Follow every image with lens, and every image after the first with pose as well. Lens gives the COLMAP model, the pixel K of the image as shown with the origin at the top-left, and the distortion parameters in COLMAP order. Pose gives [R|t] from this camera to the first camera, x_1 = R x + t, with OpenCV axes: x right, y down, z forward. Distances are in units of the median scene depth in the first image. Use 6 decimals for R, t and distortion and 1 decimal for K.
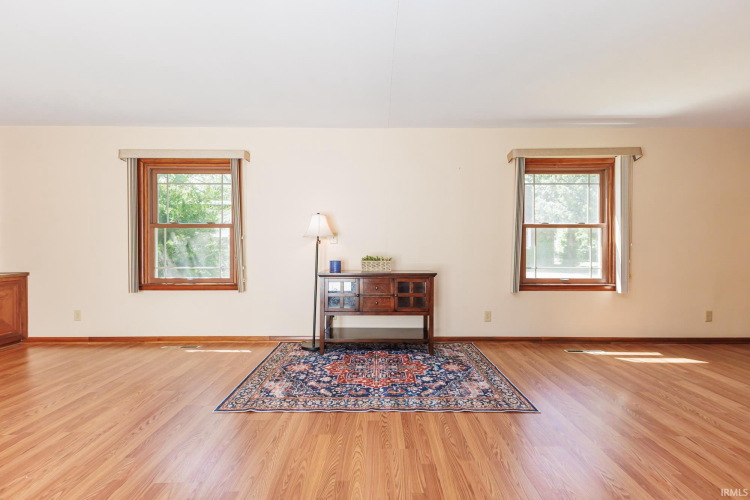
lens RADIAL K [[322.5, 0, 371.0], [0, 322.5, 248.7], [0, 0, 1]] dist [0.001539, -0.001109]
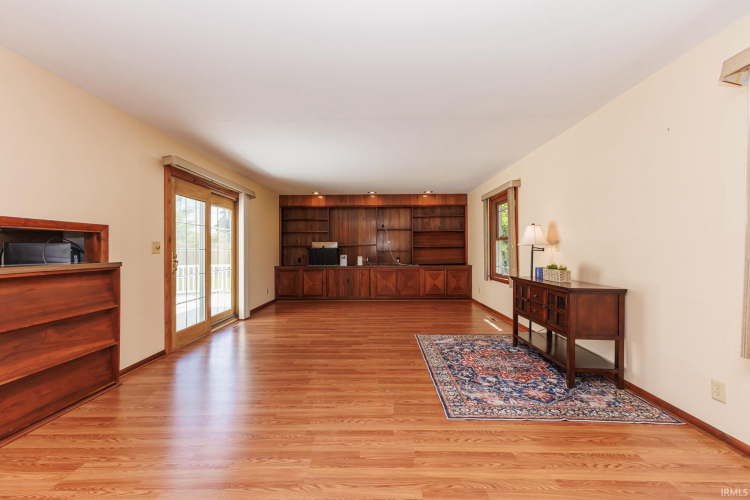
lens RADIAL K [[322.5, 0, 381.7], [0, 322.5, 248.9], [0, 0, 1]] dist [0.001539, -0.001109]
pose [[0.005477, -0.000036, -0.999985, 1.234513], [-0.007091, 0.999975, -0.000075, -0.027793], [0.999960, 0.007091, 0.005477, 0.619835]]
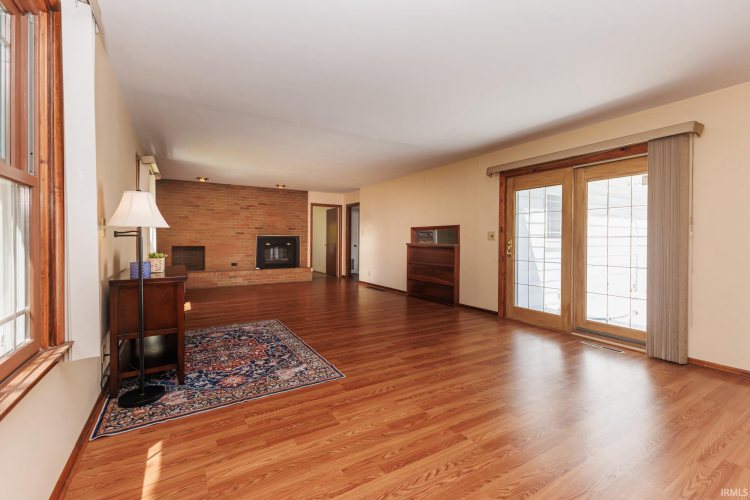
lens RADIAL K [[322.5, 0, 382.1], [0, 322.5, 243.2], [0, 0, 1]] dist [0.001539, -0.001109]
pose [[-0.538677, -0.011335, 0.842436, -1.274125], [0.004175, 0.999861, 0.016124, -0.016693], [-0.842502, 0.012203, -0.538555, 1.228059]]
